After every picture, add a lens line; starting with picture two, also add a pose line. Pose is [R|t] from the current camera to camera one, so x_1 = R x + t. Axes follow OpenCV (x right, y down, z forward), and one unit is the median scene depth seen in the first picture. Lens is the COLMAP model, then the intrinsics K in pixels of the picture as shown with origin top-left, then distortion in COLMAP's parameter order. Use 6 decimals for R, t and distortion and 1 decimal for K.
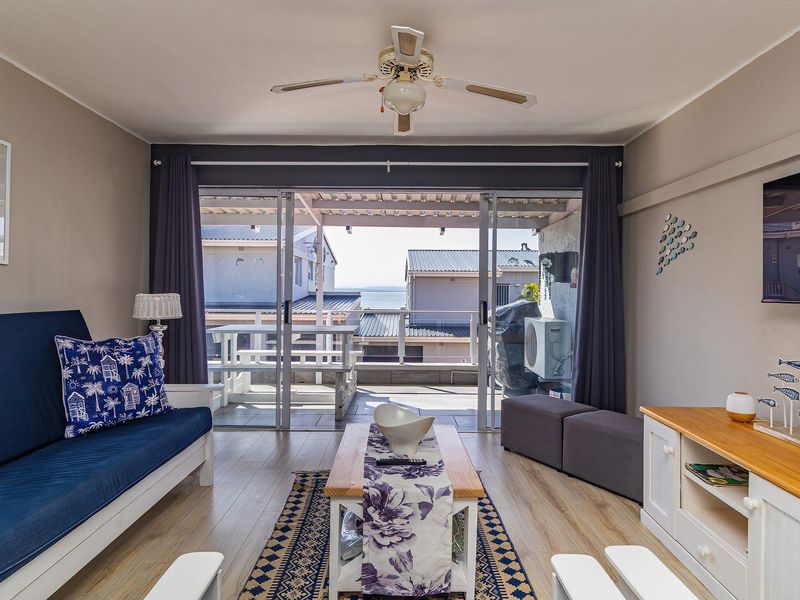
lens RADIAL K [[502.4, 0, 398.4], [0, 502.4, 299.6], [0, 0, 1]] dist [0.002034, 0.002771]
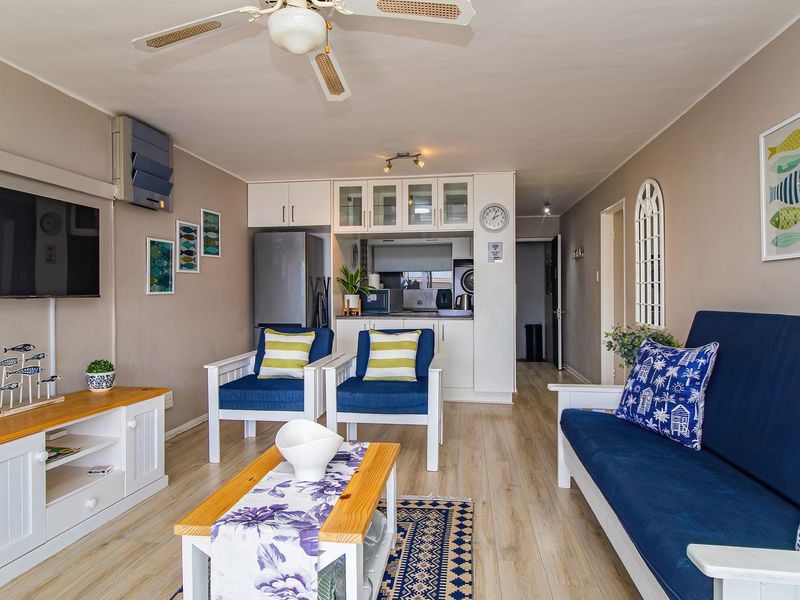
lens RADIAL K [[502.4, 0, 397.5], [0, 502.4, 297.4], [0, 0, 1]] dist [0.002034, 0.002771]
pose [[-0.990757, -0.002968, 0.135616, -0.196525], [0.000420, 0.999689, 0.024946, -0.016913], [-0.135648, 0.024772, -0.990447, 1.438278]]
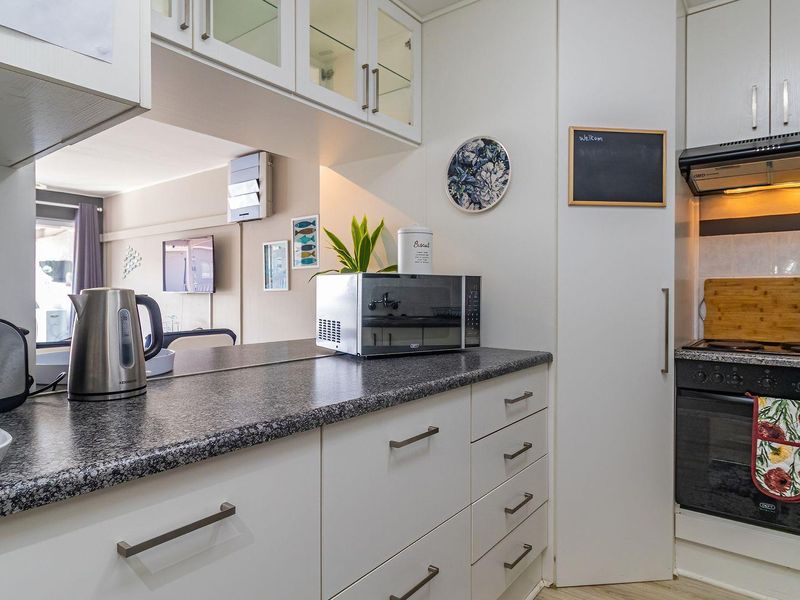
lens RADIAL K [[502.4, 0, 398.8], [0, 502.4, 295.2], [0, 0, 1]] dist [0.002034, 0.002771]
pose [[0.604938, -0.004174, 0.796261, -0.355944], [0.012643, 0.999911, -0.004364, 0.031323], [-0.796172, 0.012707, 0.604937, -0.979701]]
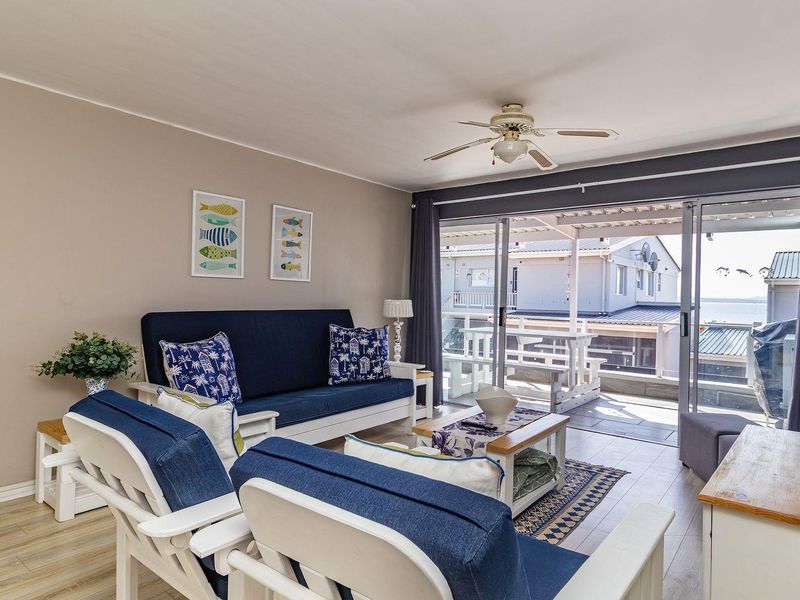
lens RADIAL K [[502.4, 0, 398.6], [0, 502.4, 299.7], [0, 0, 1]] dist [0.002034, 0.002771]
pose [[0.780749, 0.014286, -0.624681, 0.493469], [-0.024867, 0.999657, -0.008219, -0.000312], [0.624350, 0.021951, 0.780836, -0.148074]]
